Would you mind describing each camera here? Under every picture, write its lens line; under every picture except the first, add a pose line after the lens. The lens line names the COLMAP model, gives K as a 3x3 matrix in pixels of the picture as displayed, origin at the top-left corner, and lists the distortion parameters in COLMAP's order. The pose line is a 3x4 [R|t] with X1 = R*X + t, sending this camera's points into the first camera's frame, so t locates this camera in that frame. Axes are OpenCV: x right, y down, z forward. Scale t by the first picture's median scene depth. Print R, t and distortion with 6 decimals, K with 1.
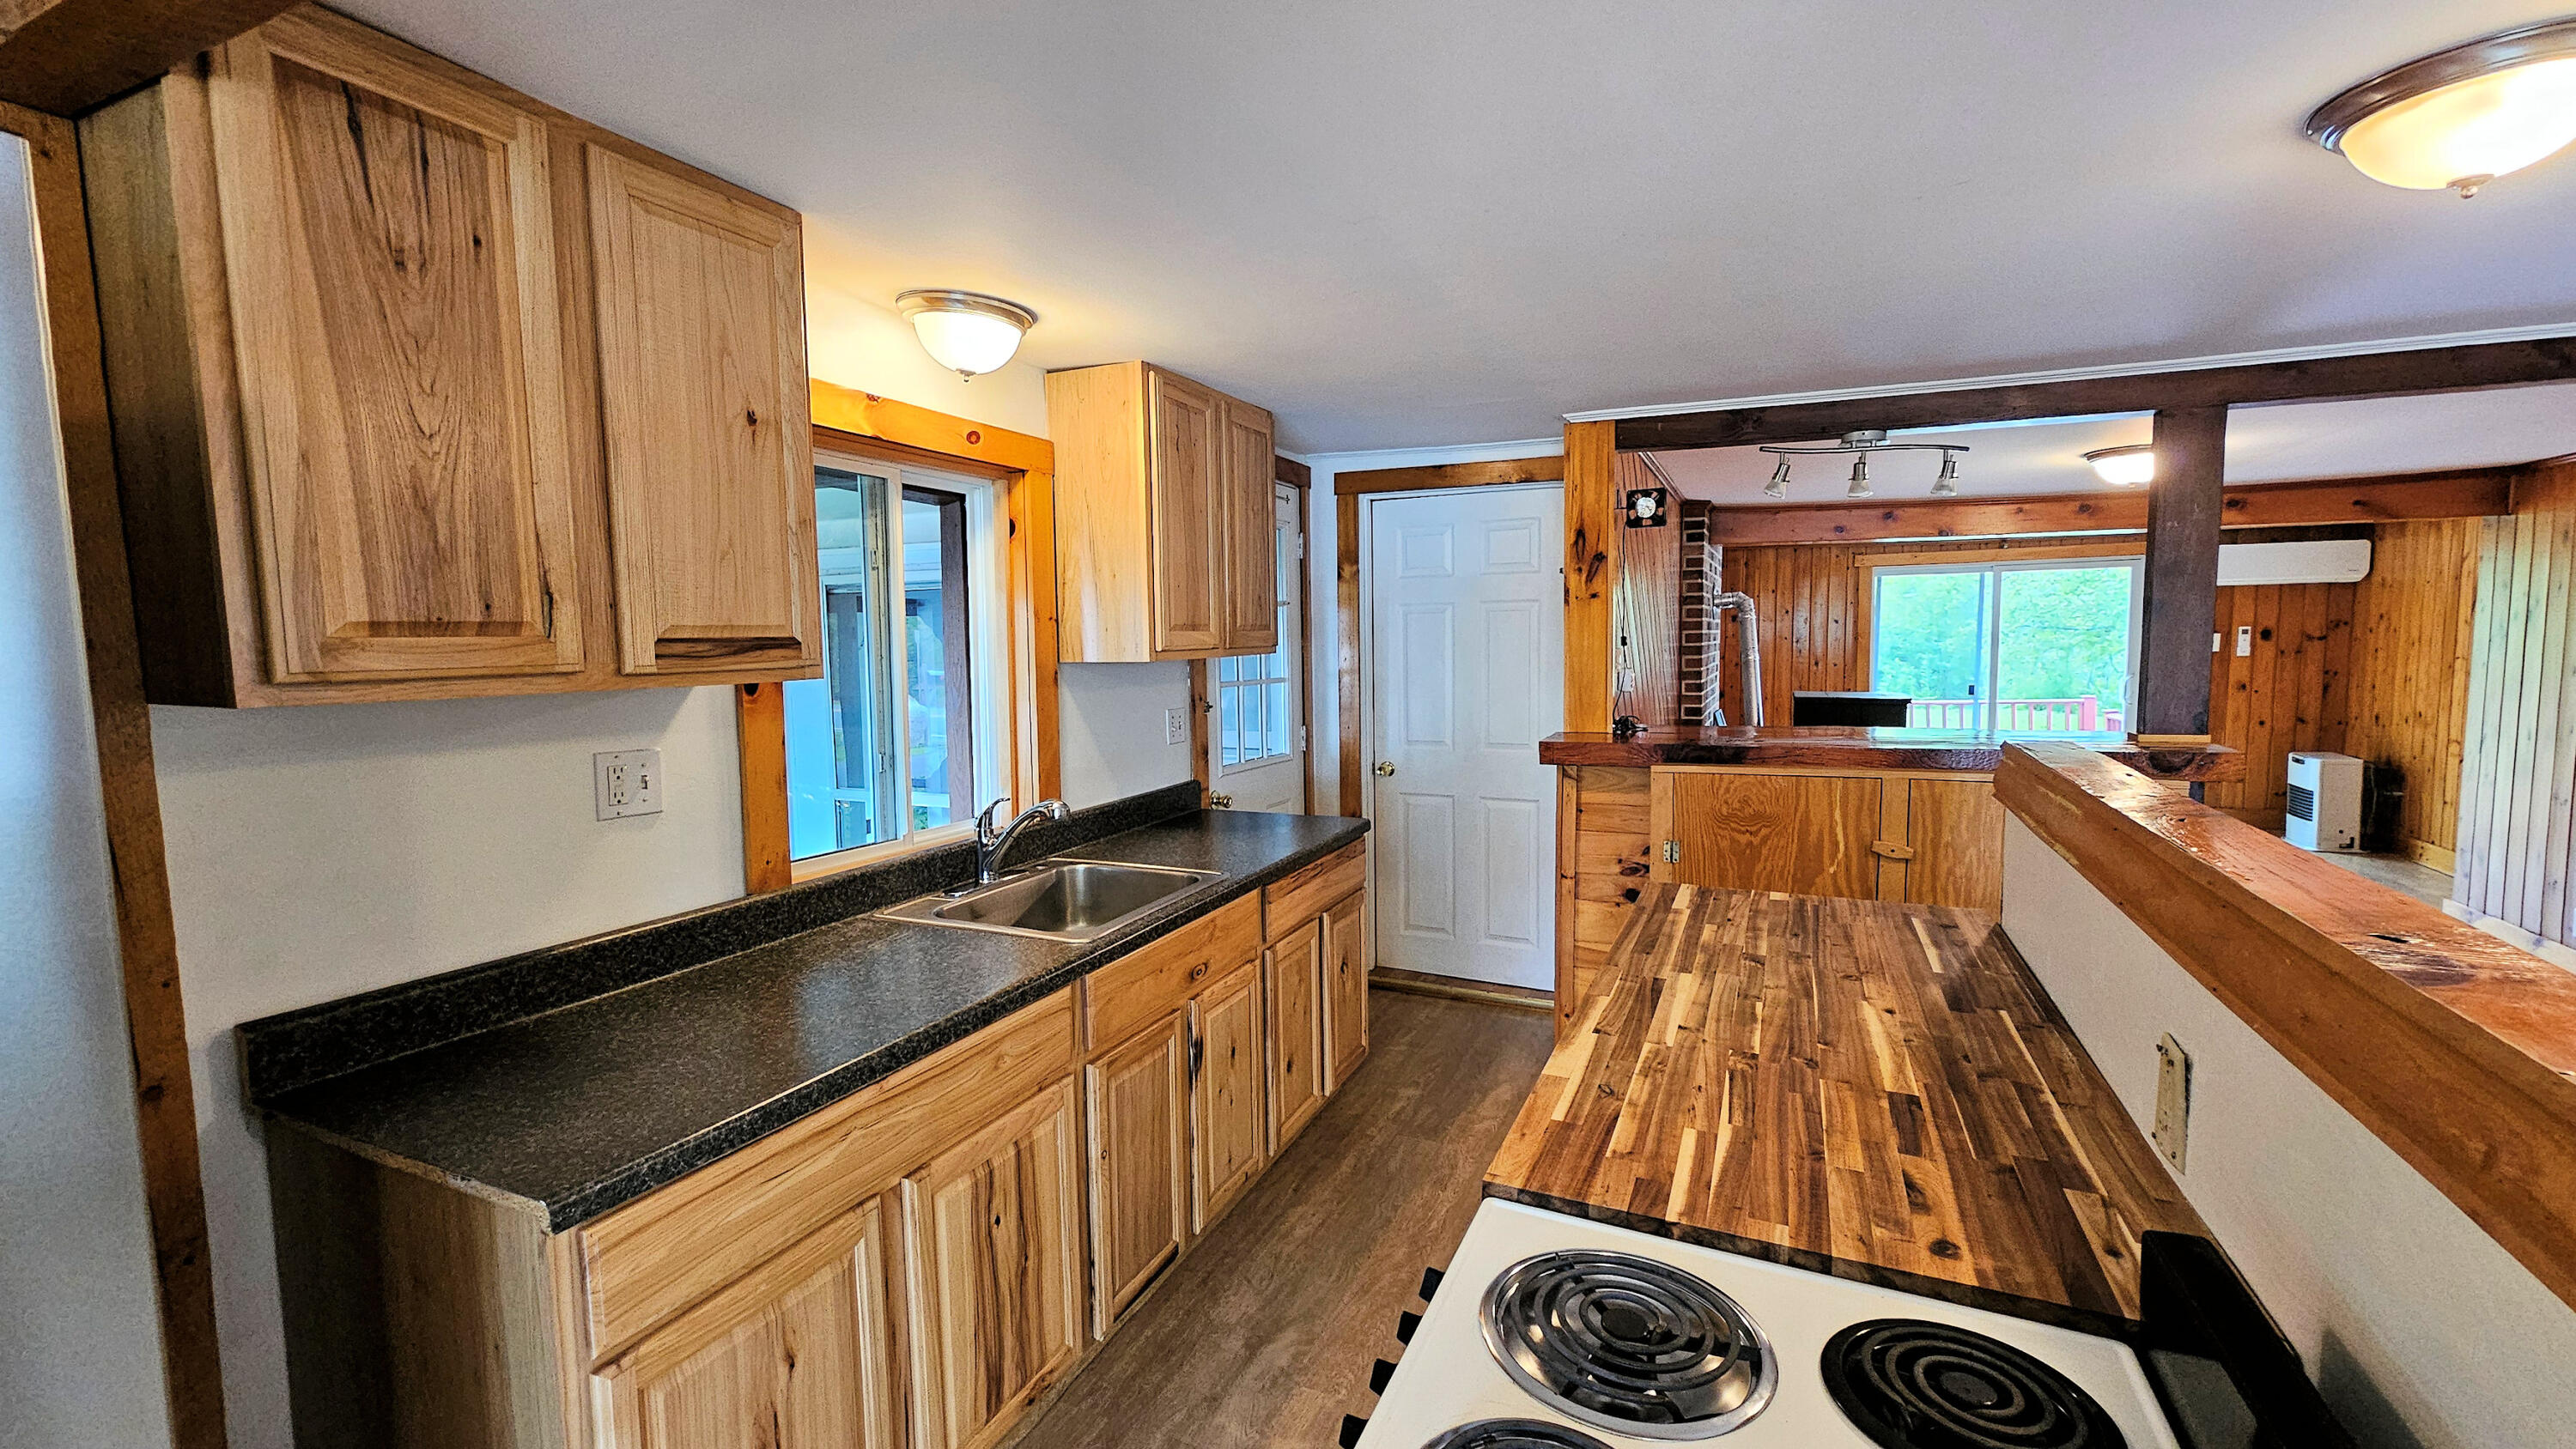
lens RADIAL K [[1054.0, 0, 1286.9], [0, 1054.0, 731.7], [0, 0, 1]] dist [-0.005848, 0.001448]
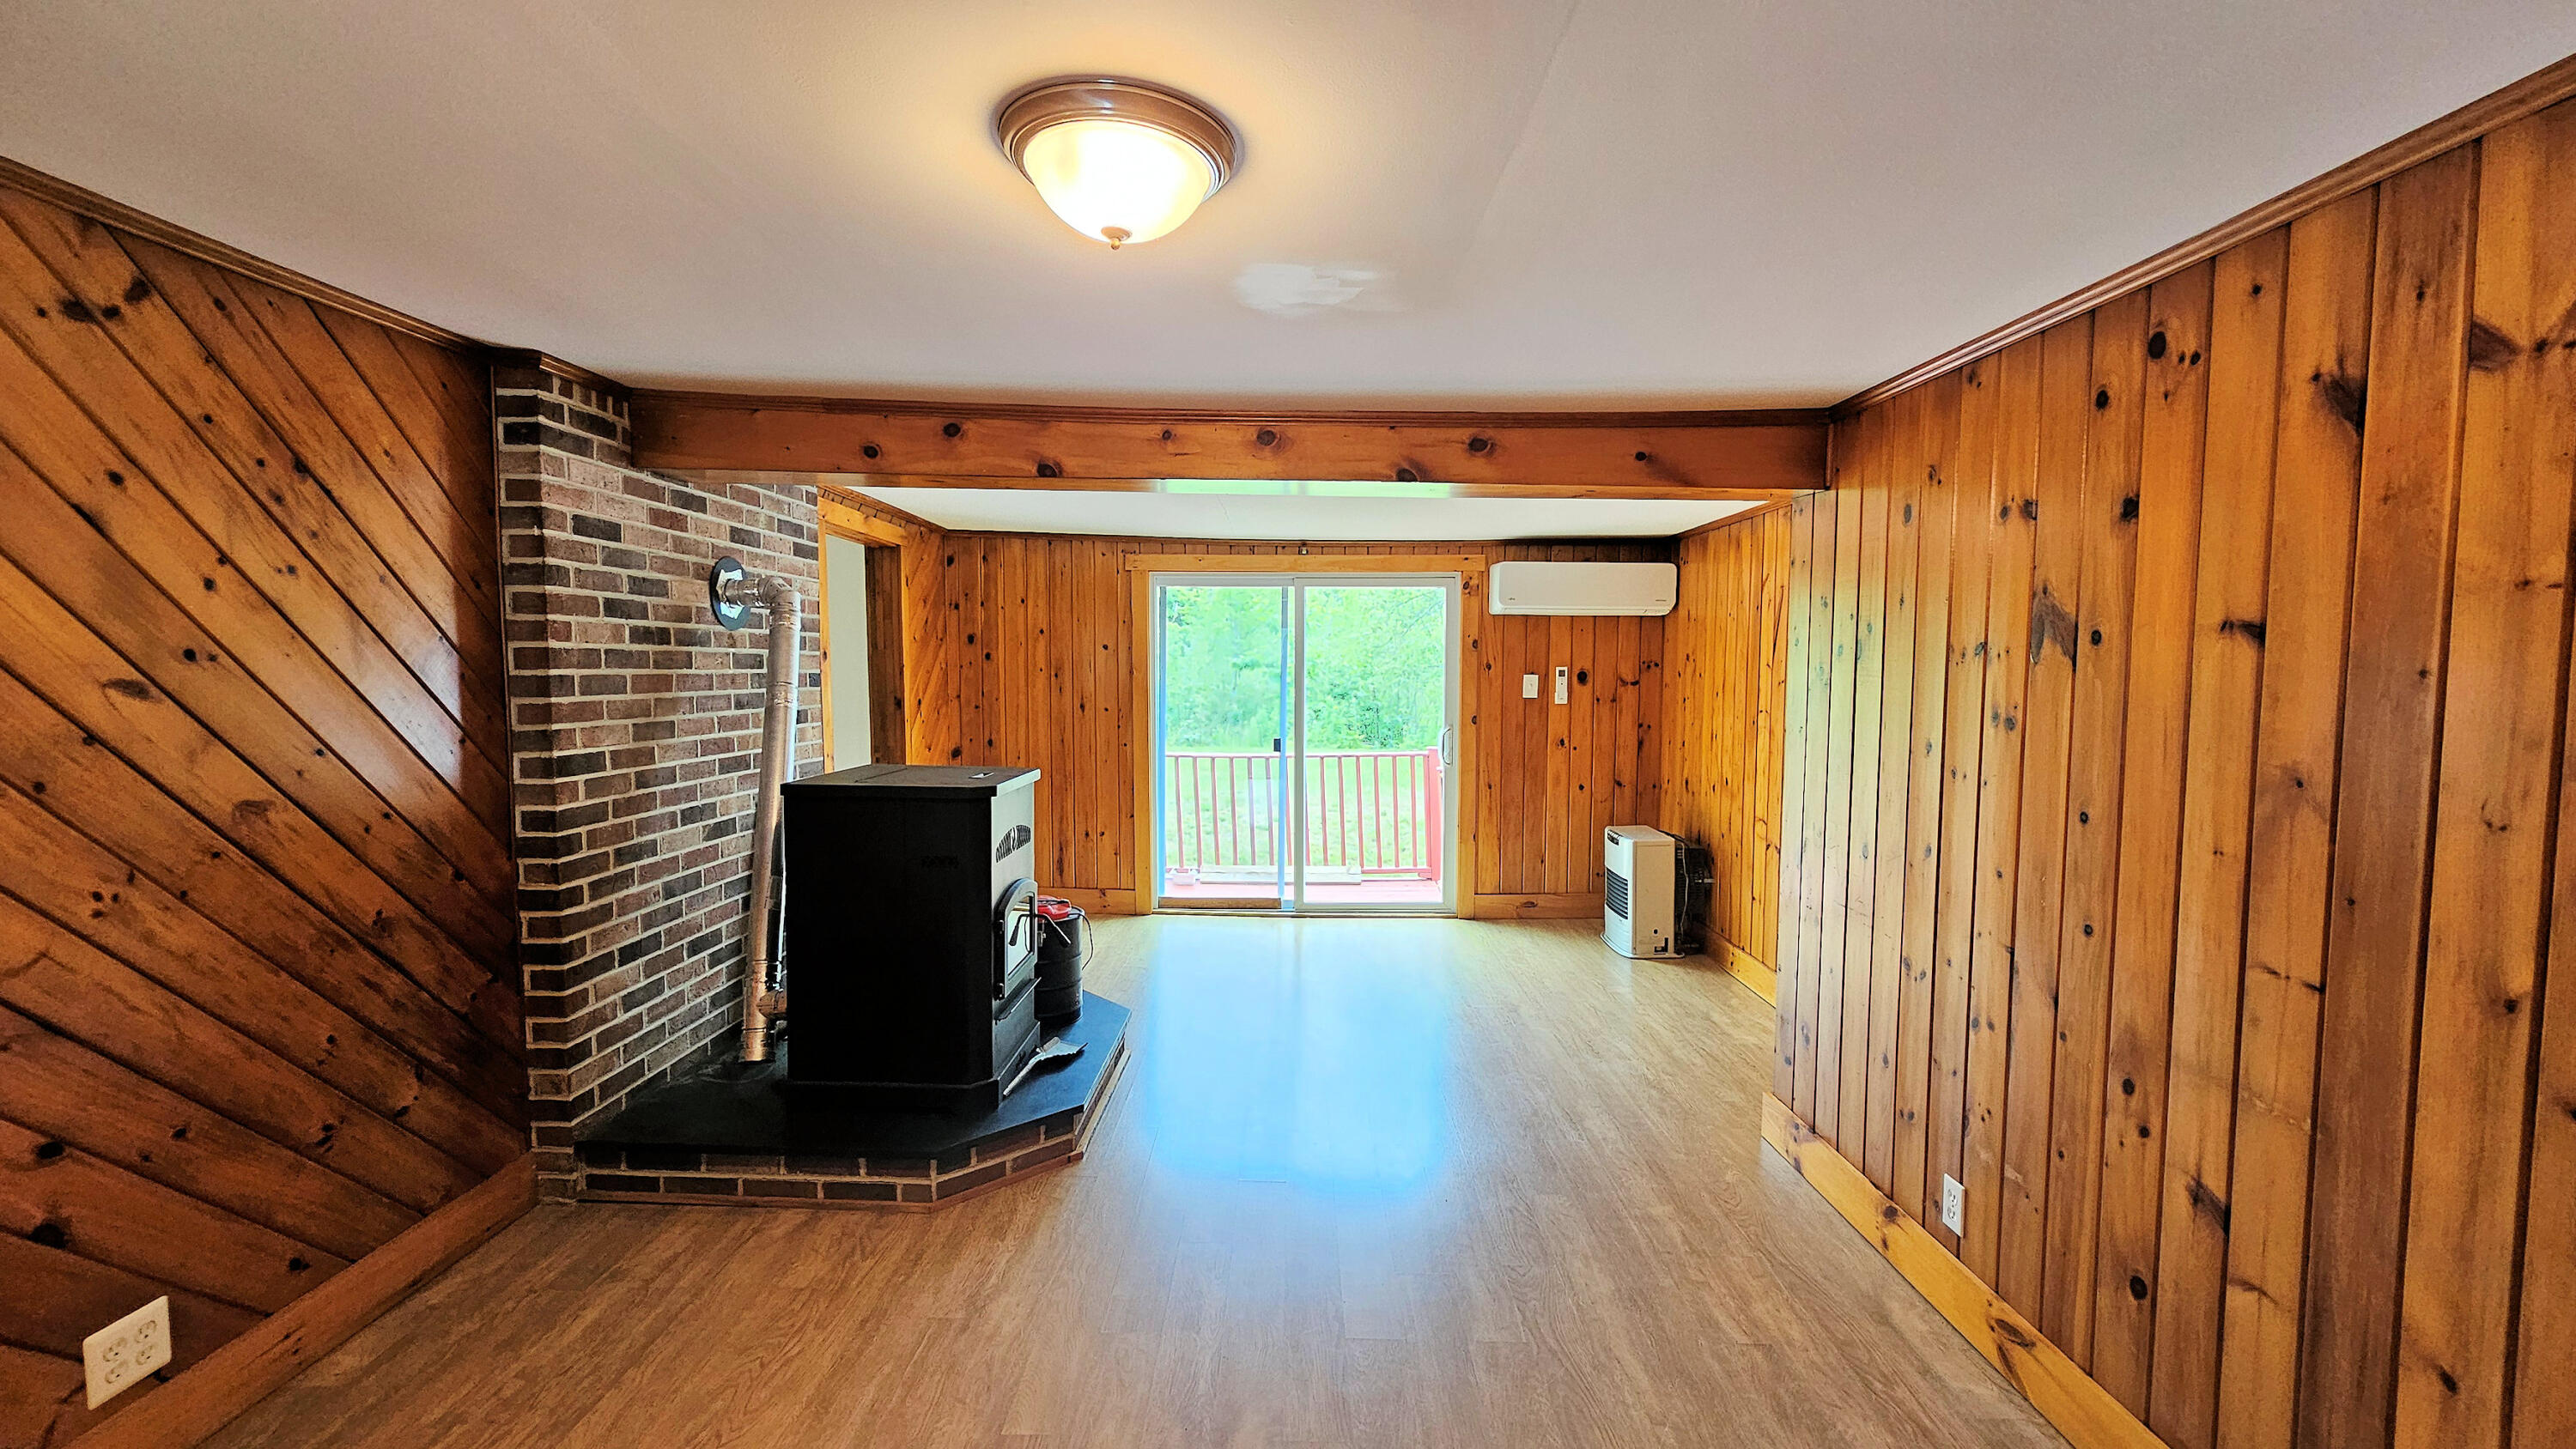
lens RADIAL K [[1054.0, 0, 1288.8], [0, 1054.0, 728.2], [0, 0, 1]] dist [-0.005848, 0.001448]
pose [[0.907615, -0.000195, 0.419804, 0.417989], [0.013791, 0.999474, -0.029353, -0.035559], [-0.419578, 0.032430, 0.907140, 0.389556]]
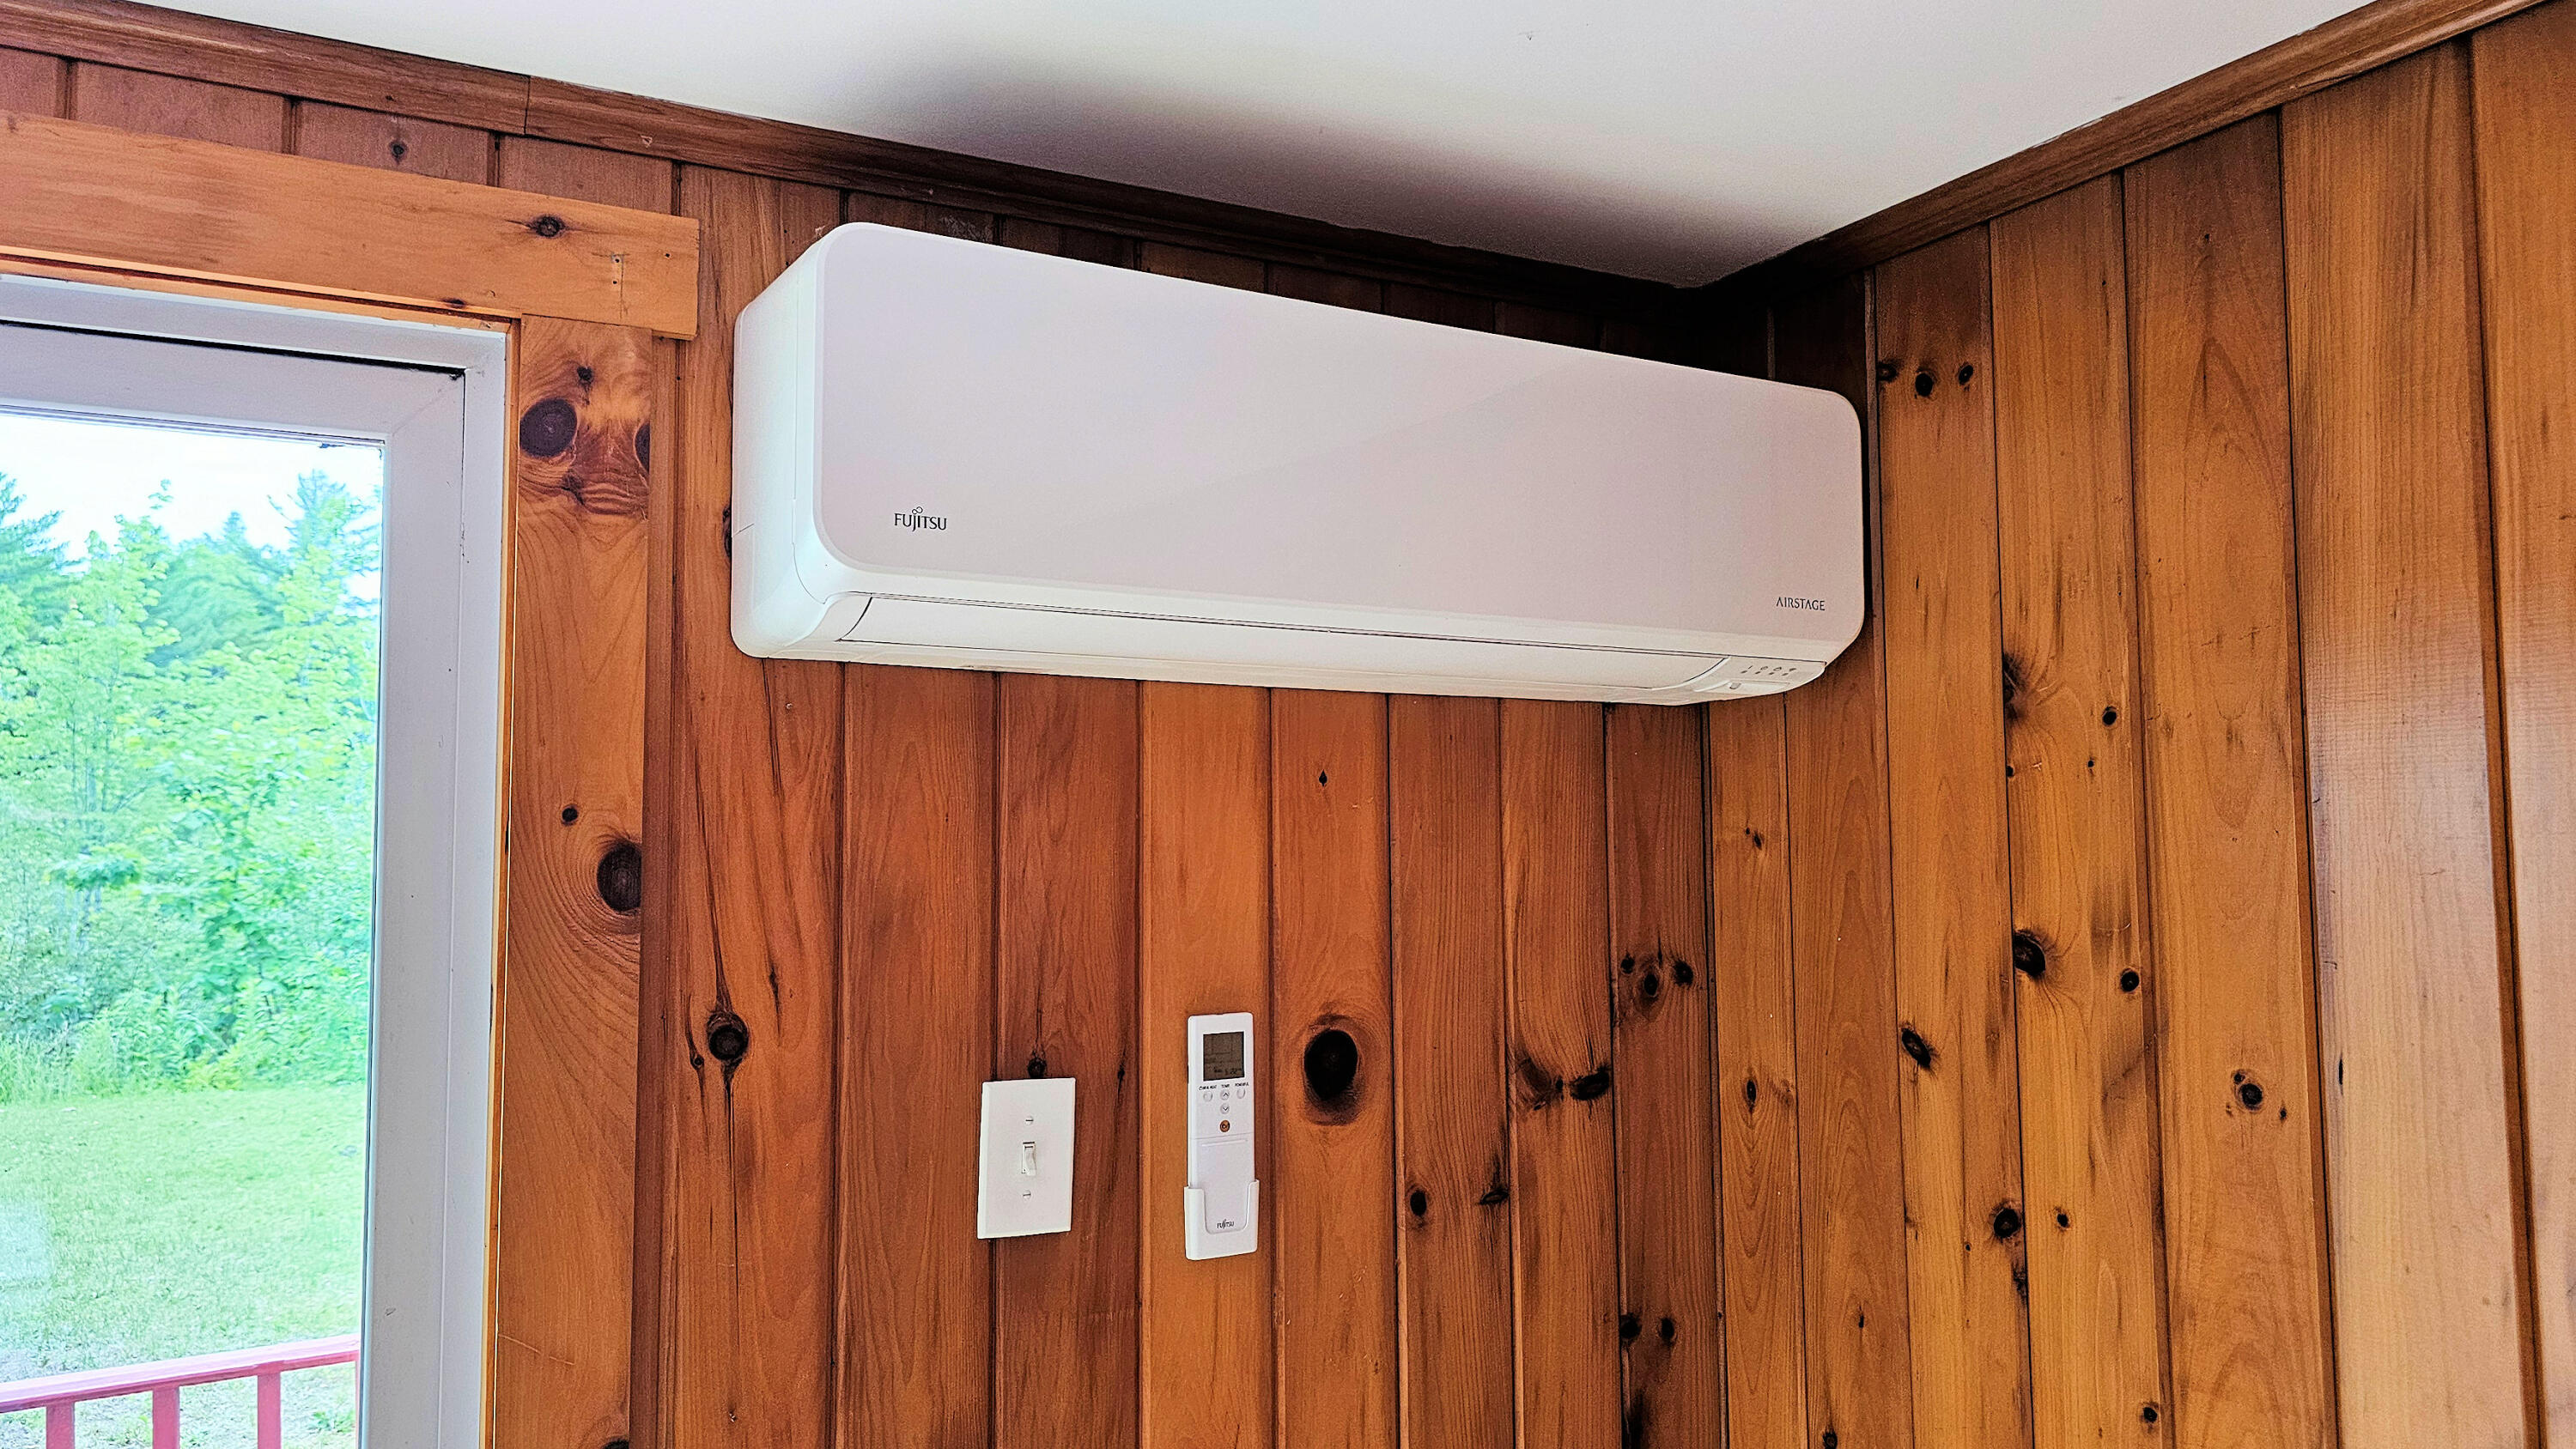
lens RADIAL K [[1712.3, 0, 1287.0], [0, 1712.3, 730.7], [0, 0, 1]] dist [0.070964, -0.021775]
pose [[0.601597, 0.072512, 0.795502, 0.814329], [0.063858, 0.988318, -0.138380, -0.113206], [-0.796243, 0.134048, 0.589939, 0.939445]]
